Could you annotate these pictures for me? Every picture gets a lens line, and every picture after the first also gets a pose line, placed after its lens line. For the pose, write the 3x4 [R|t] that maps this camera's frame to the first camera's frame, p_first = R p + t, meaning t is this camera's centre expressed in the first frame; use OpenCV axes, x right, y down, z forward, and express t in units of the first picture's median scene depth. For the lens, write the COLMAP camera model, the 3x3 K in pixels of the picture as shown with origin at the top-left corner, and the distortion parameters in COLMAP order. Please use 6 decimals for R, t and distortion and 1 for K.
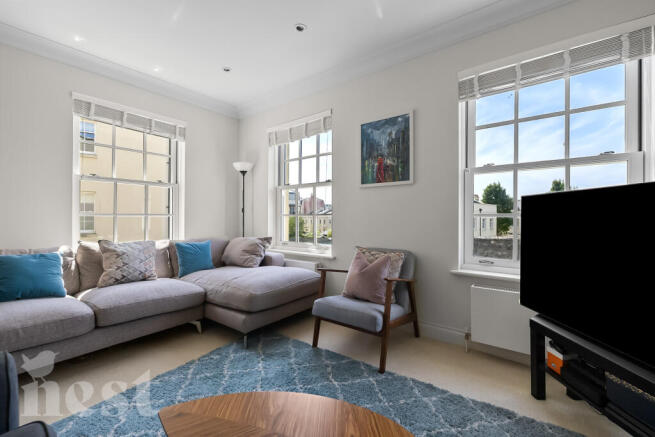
lens RADIAL K [[281.7, 0, 327.8], [0, 281.7, 217.7], [0, 0, 1]] dist [0.000062, 0.000013]
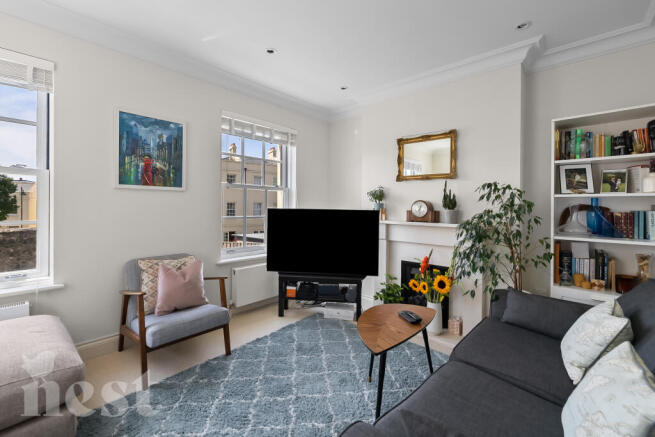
lens RADIAL K [[281.7, 0, 332.5], [0, 281.7, 206.6], [0, 0, 1]] dist [0.000062, 0.000013]
pose [[0.057975, -0.007122, 0.998293, -0.714752], [-0.012513, 0.999891, 0.007860, -0.072958], [-0.998240, -0.012948, 0.057879, 0.359046]]
